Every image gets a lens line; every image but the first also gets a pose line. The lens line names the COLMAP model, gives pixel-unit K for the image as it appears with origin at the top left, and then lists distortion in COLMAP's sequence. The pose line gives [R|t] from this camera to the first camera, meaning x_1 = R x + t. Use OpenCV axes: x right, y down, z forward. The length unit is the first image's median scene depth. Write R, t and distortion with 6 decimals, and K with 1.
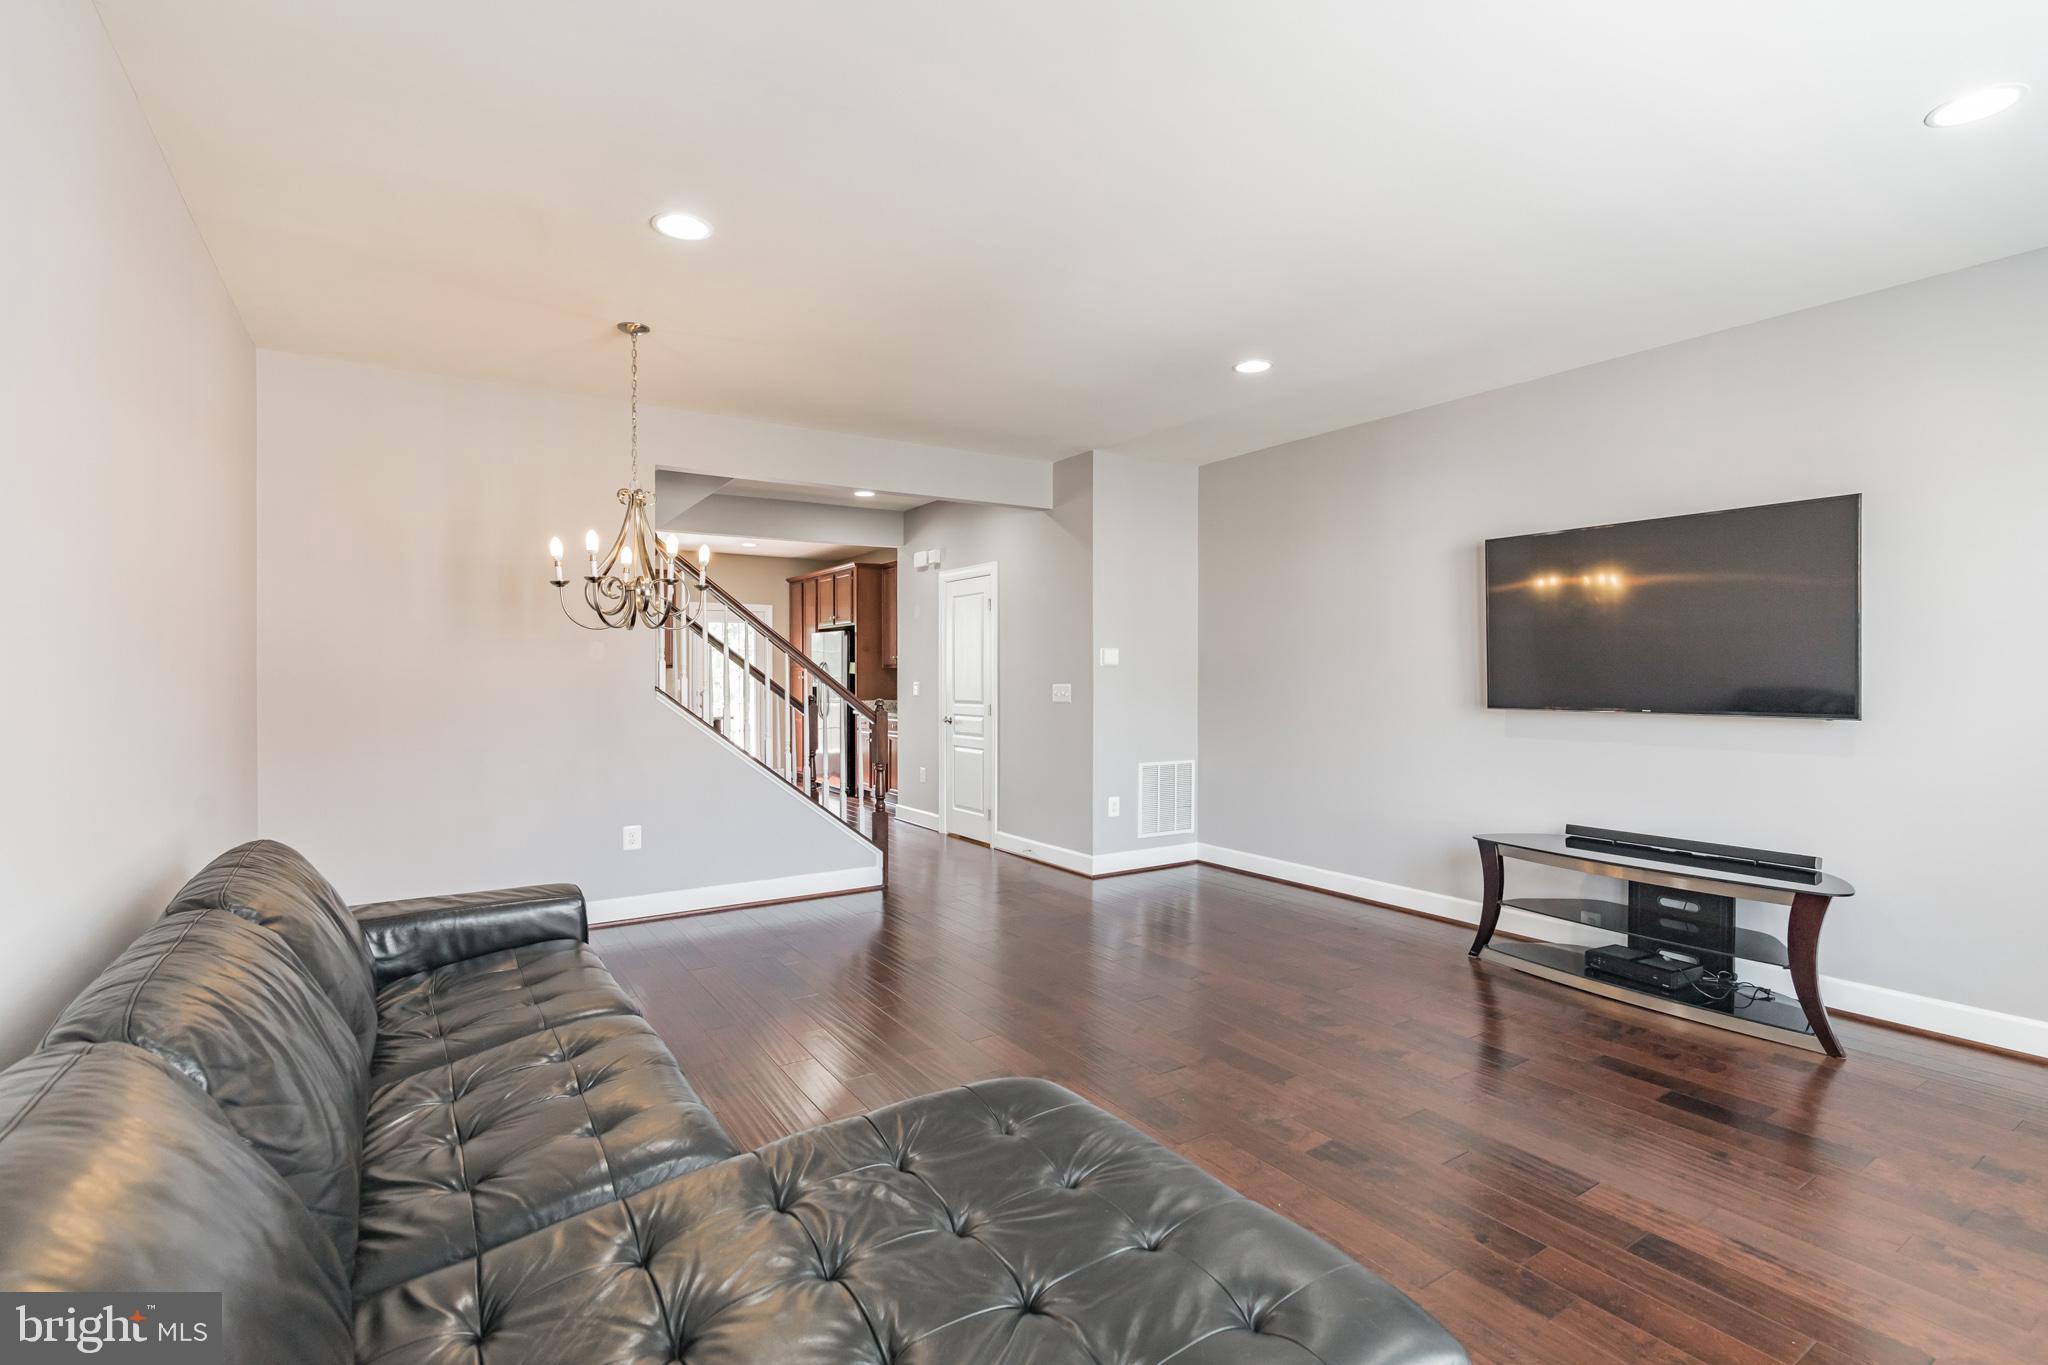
lens RADIAL K [[945.7, 0, 1011.2], [0, 945.7, 678.6], [0, 0, 1]] dist [-0.004249, -0.000218]
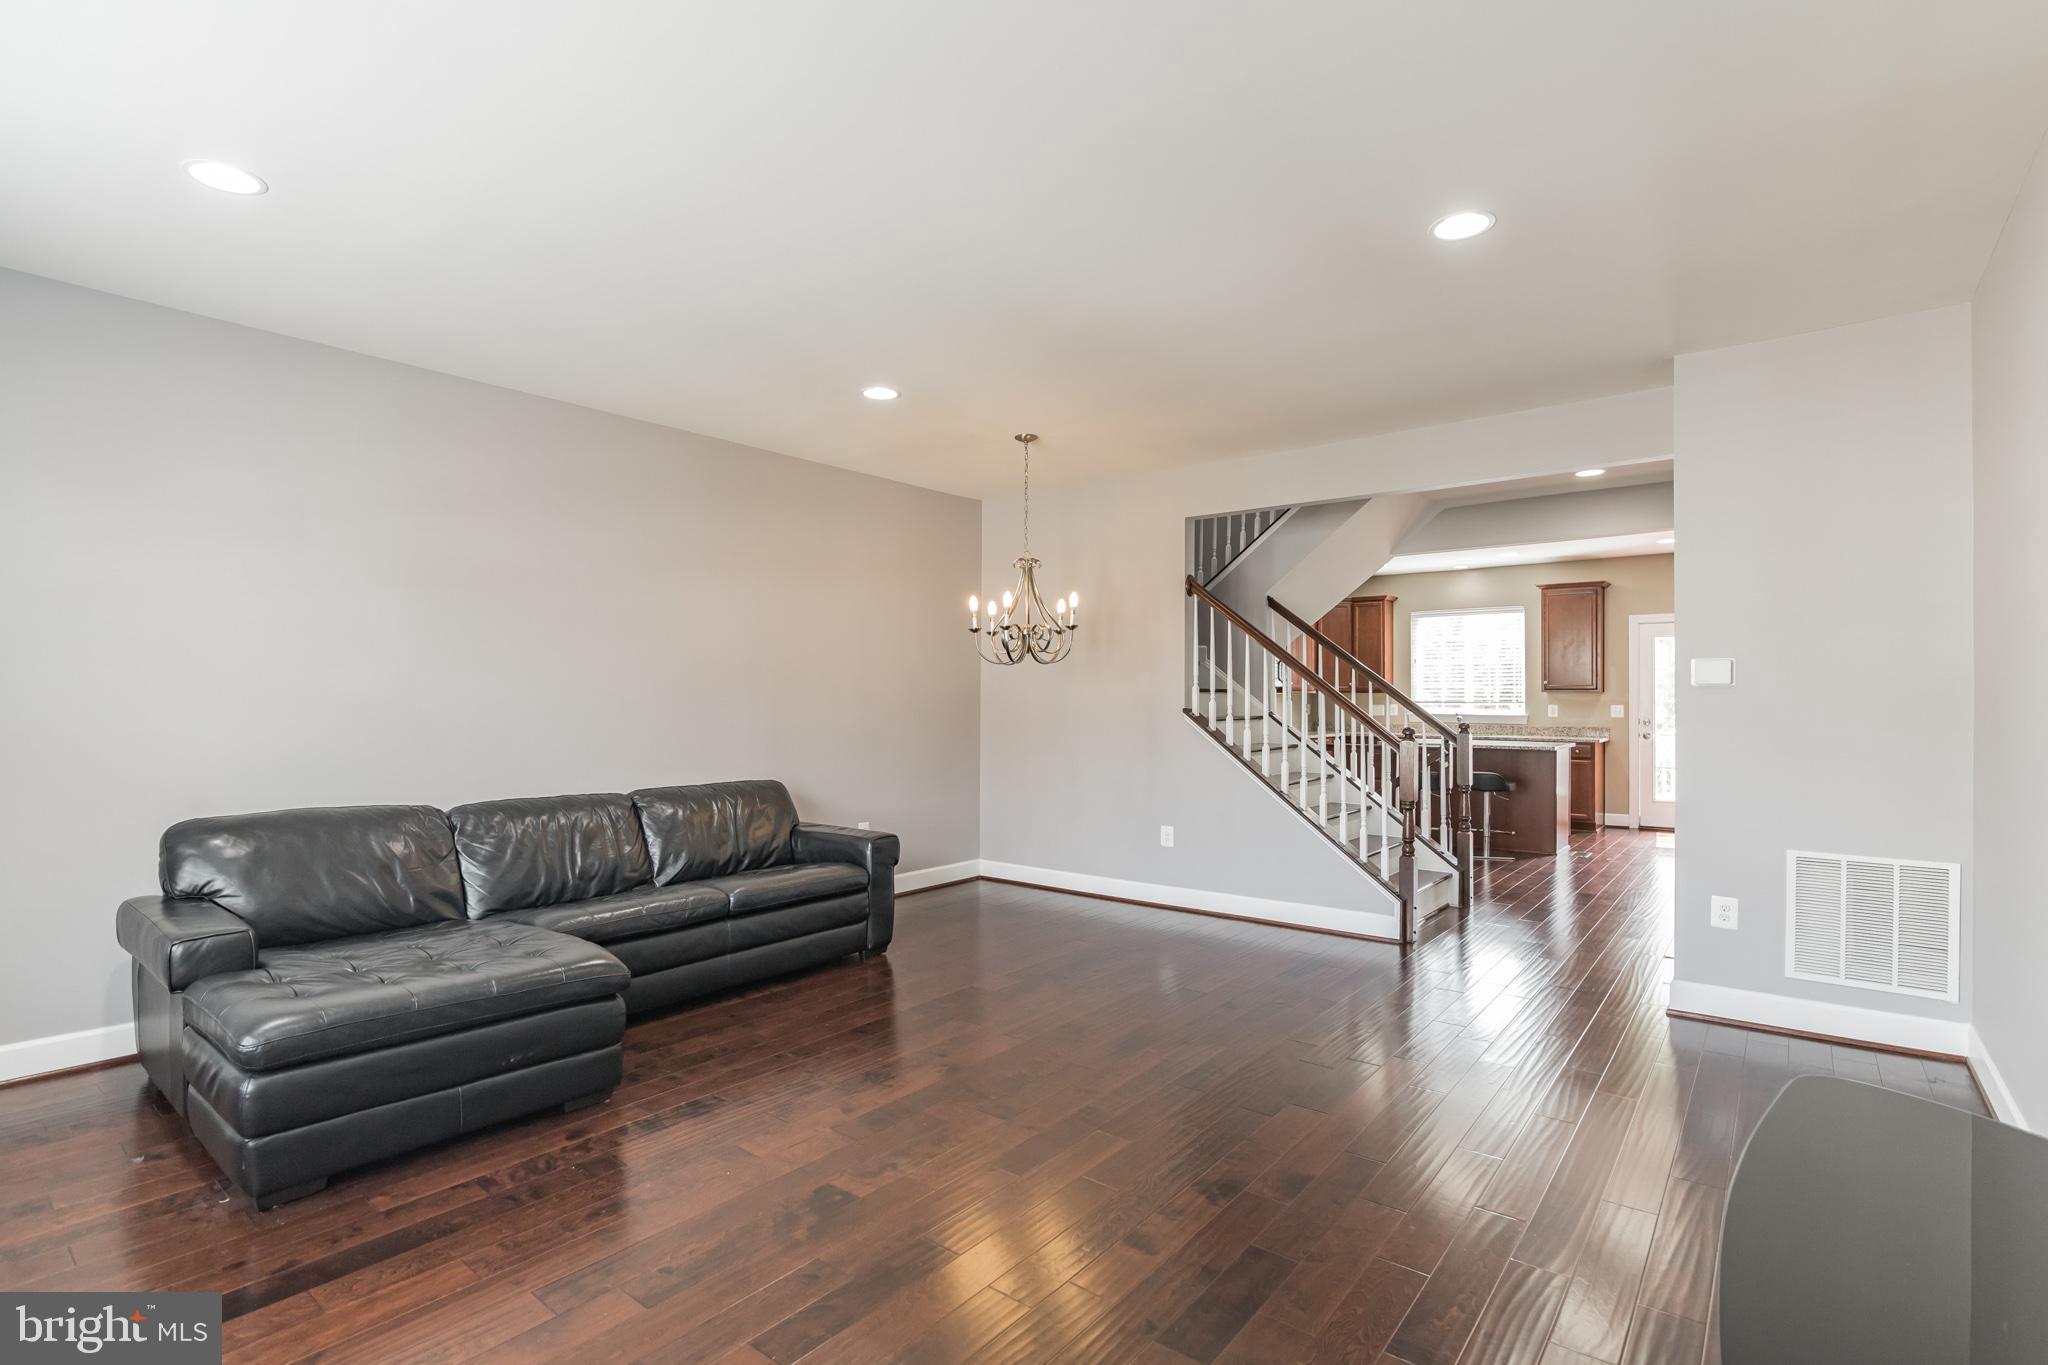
lens RADIAL K [[945.7, 0, 1016.5], [0, 945.7, 693.2], [0, 0, 1]] dist [-0.004249, -0.000218]
pose [[0.344513, -0.002211, -0.938779, 0.562946], [-0.009364, 0.999939, -0.005791, -0.001165], [0.938735, 0.010785, 0.344472, 0.364134]]
